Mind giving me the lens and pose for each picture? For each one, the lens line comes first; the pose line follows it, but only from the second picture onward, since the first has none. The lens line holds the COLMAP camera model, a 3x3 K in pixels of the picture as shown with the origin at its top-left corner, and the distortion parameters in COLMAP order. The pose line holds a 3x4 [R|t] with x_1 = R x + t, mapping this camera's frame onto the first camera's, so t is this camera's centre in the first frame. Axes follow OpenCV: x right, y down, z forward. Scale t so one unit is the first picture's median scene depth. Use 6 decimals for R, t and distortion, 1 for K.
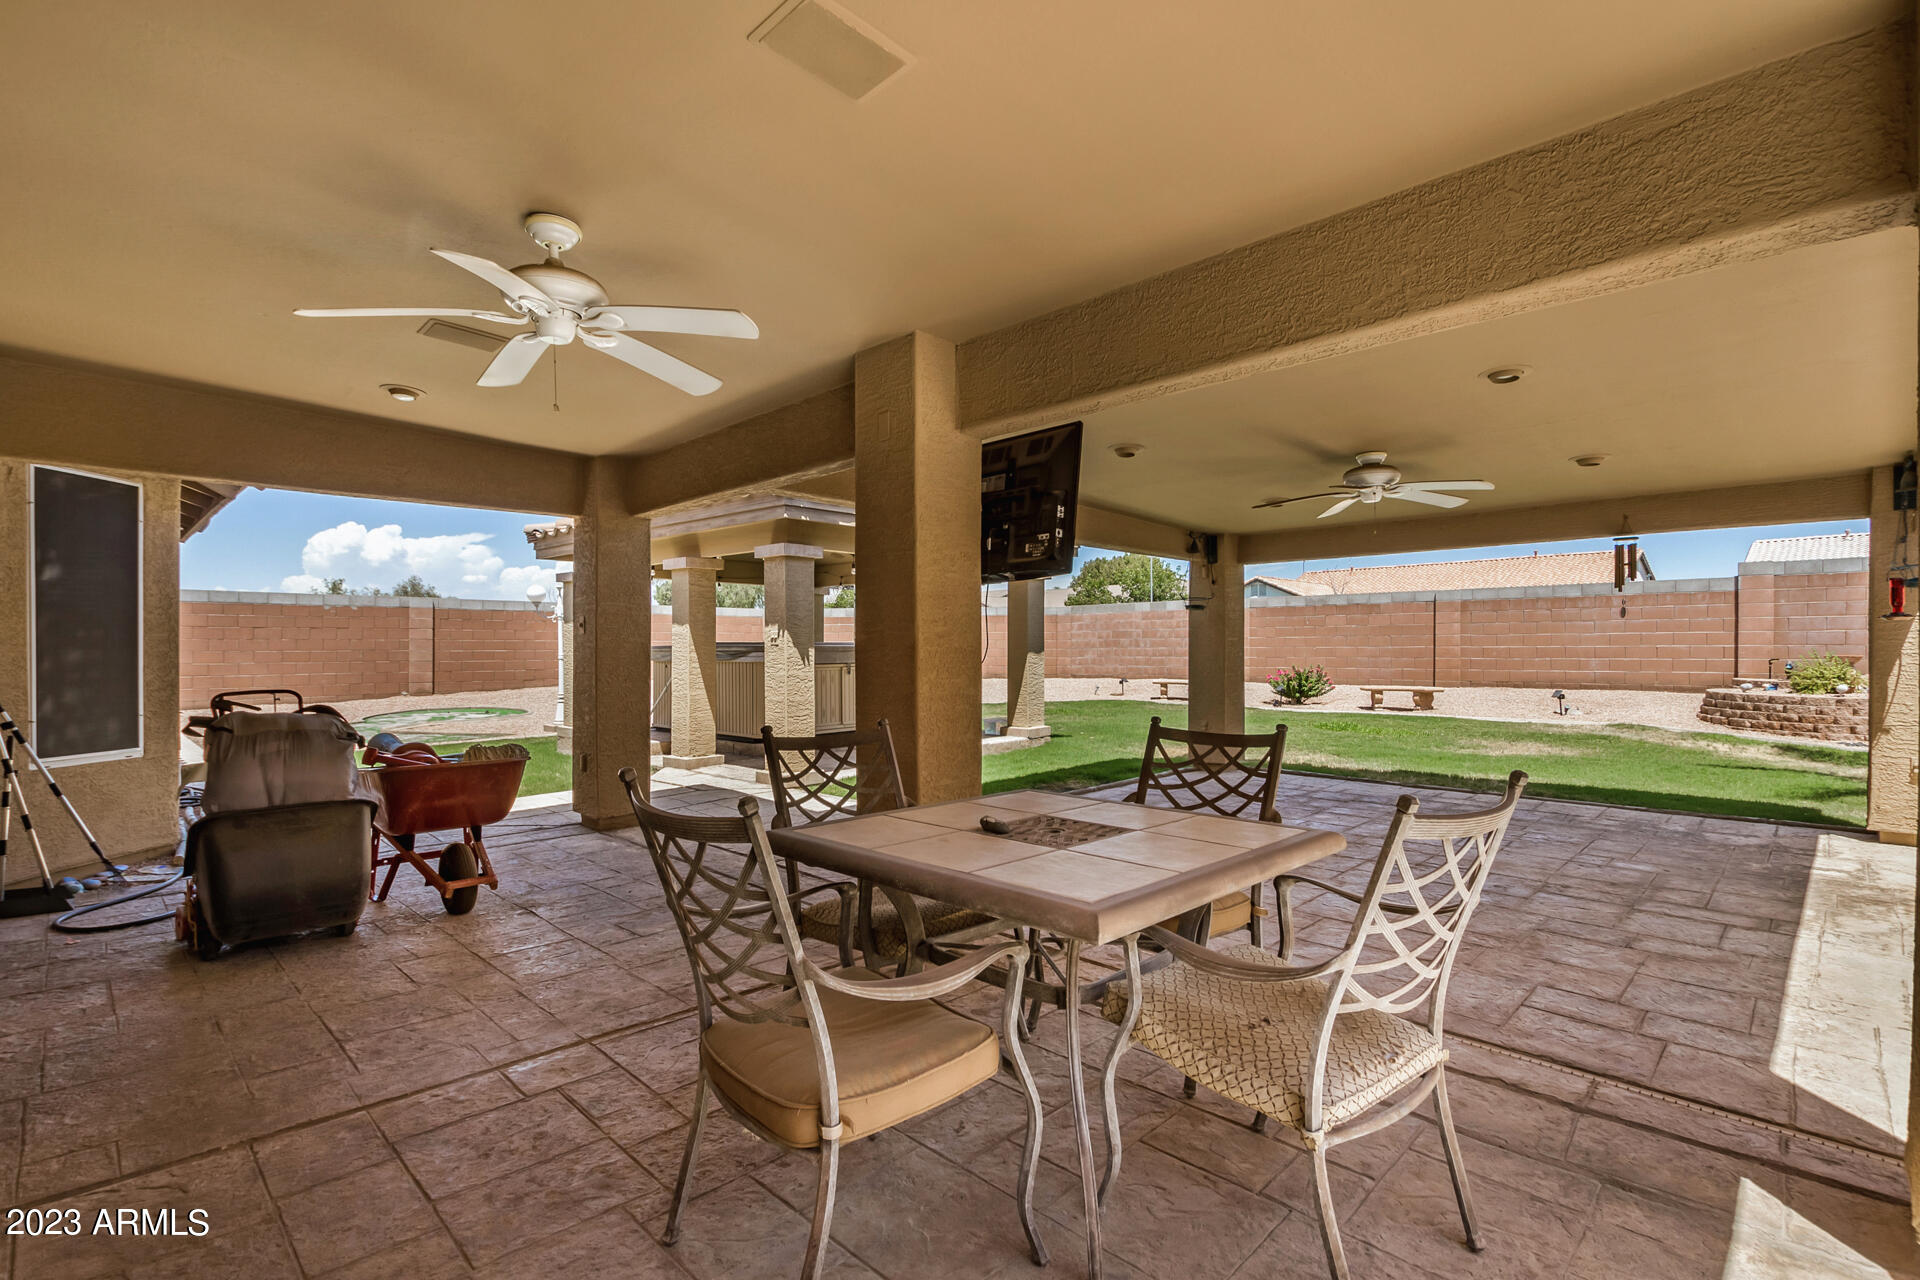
lens RADIAL K [[878.8, 0, 968.1], [0, 878.8, 647.8], [0, 0, 1]] dist [0.001895, -0.000676]
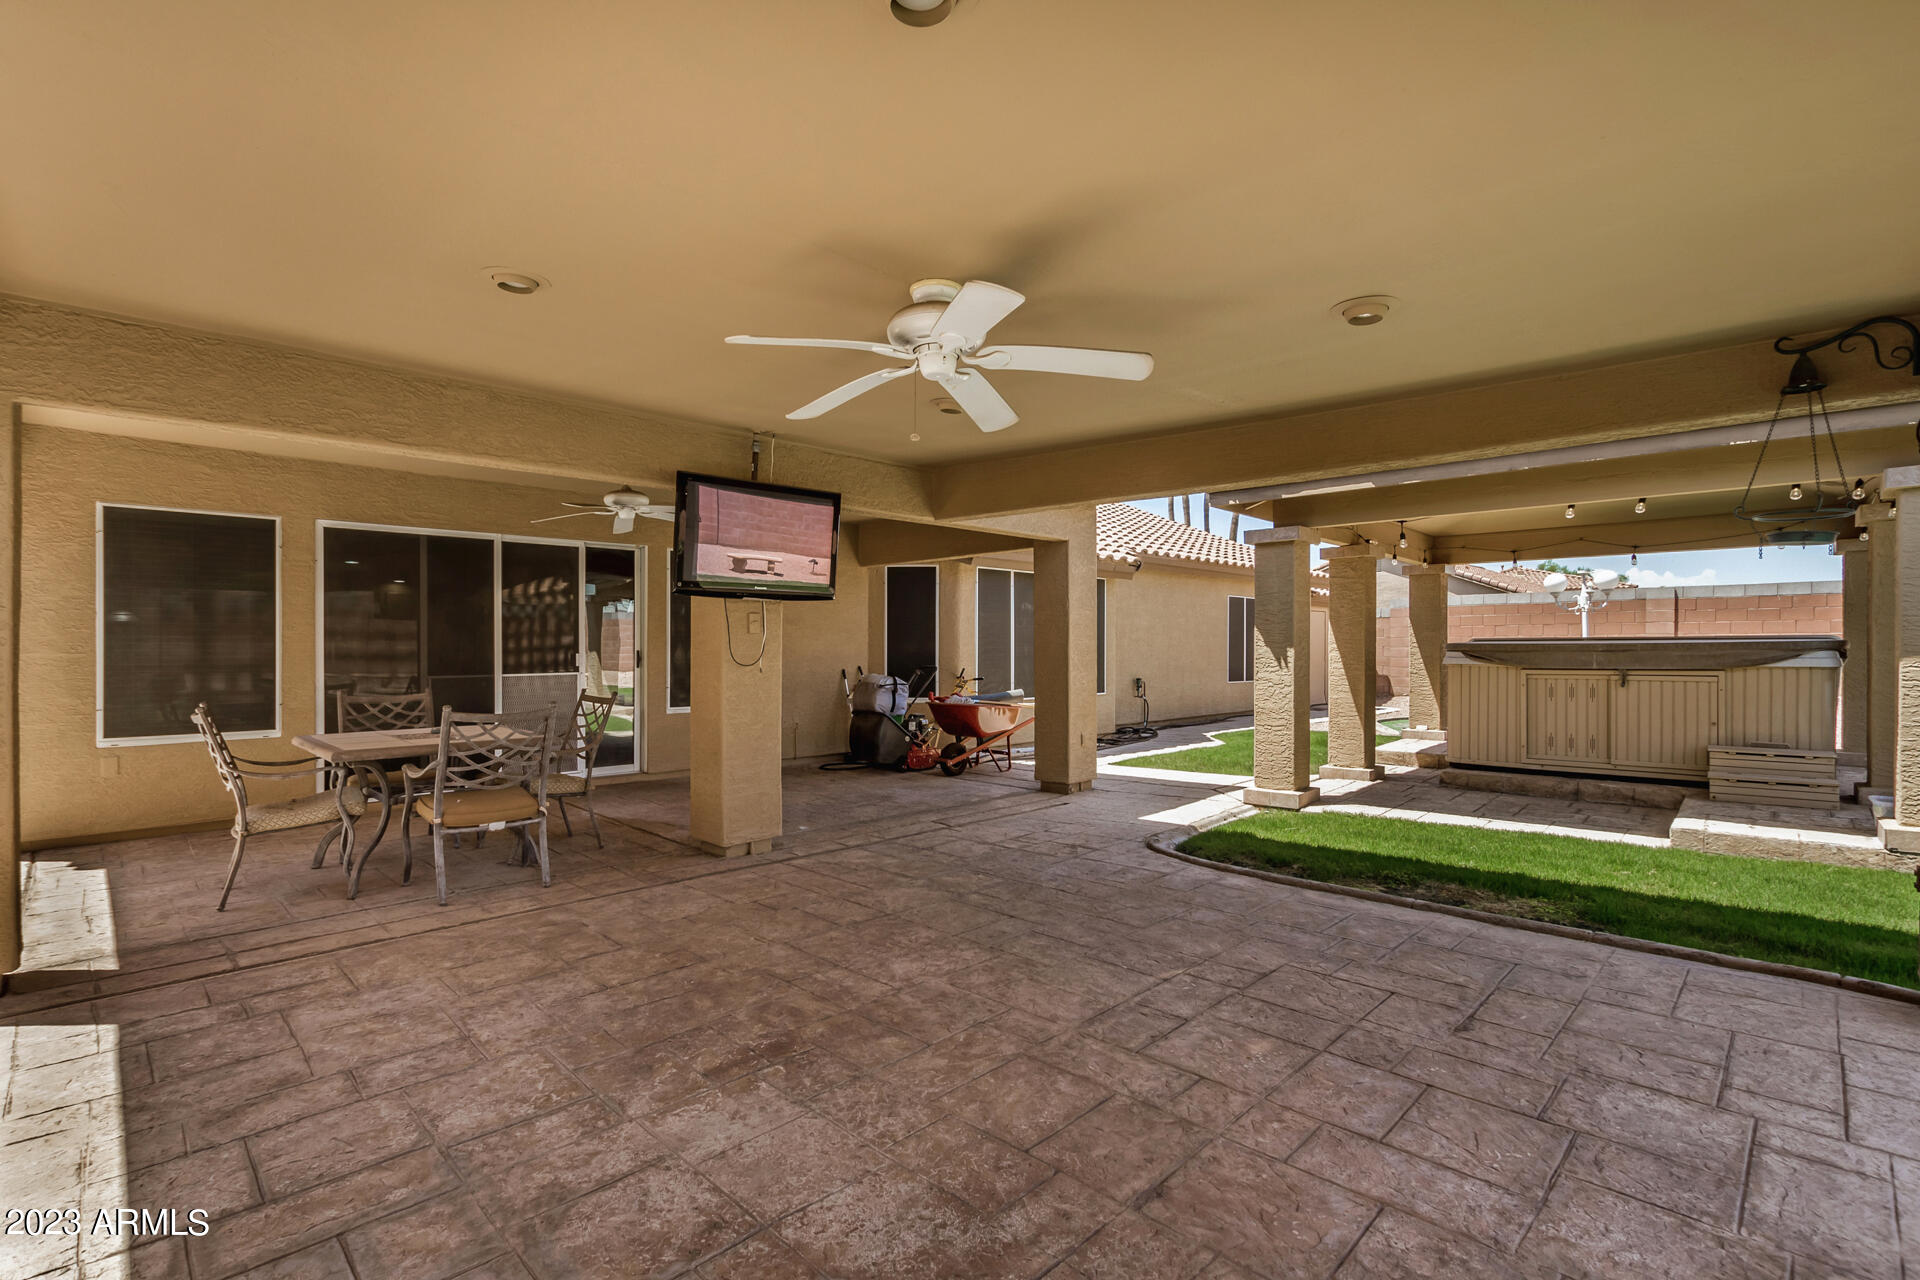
lens RADIAL K [[878.8, 0, 968.1], [0, 878.8, 647.8], [0, 0, 1]] dist [0.001895, -0.000676]
pose [[-0.001147, 0.004595, -0.999989, 1.681609], [0.004684, 0.999978, 0.004590, -0.012660], [0.999988, -0.004678, -0.001169, 1.728700]]
